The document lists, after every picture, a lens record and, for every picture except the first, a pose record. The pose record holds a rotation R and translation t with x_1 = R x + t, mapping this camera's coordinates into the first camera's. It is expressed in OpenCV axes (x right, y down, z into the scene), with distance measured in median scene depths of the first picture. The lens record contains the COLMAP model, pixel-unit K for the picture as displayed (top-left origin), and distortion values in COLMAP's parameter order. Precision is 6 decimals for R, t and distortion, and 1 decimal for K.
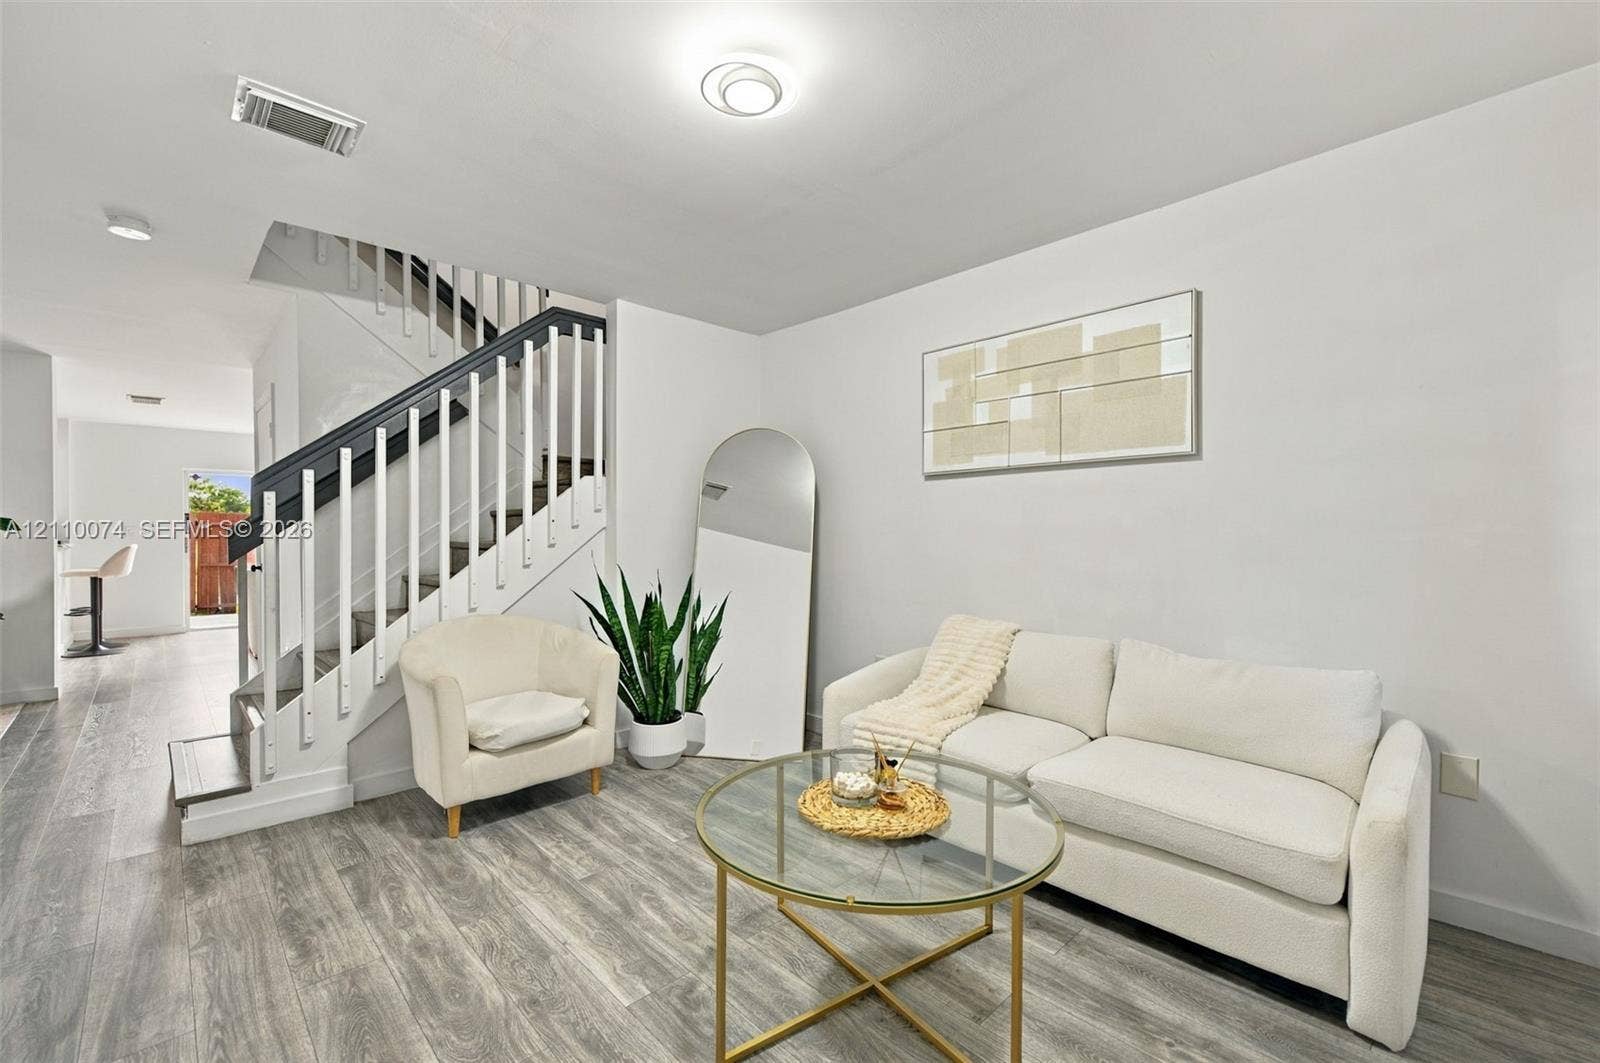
lens RADIAL K [[666.5, 0, 800.0], [0, 666.5, 531.5], [0, 0, 1]] dist [-0.001576, 0.000072]
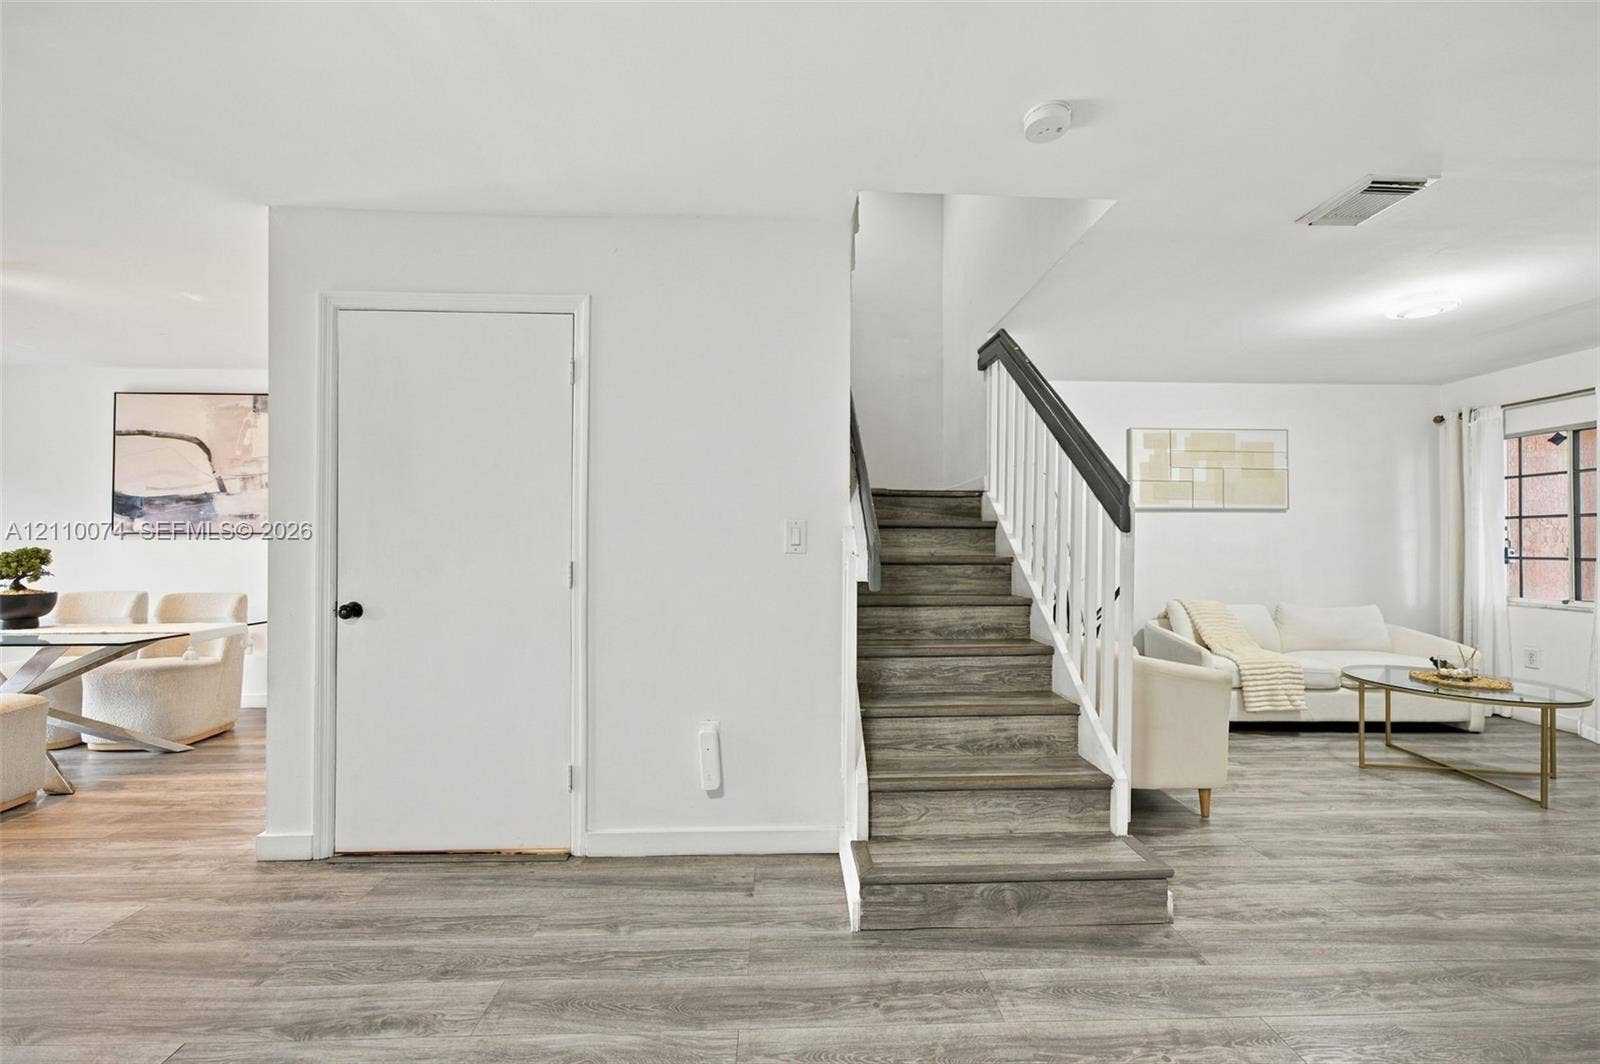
lens RADIAL K [[631.7, 0, 802.8], [0, 631.7, 539.1], [0, 0, 1]] dist [-0.014658, 0.009752]
pose [[0.667615, 0.009825, 0.744442, -1.720276], [-0.010045, 0.999941, -0.004188, -0.004990], [-0.744439, -0.004682, 0.667674, 0.766781]]
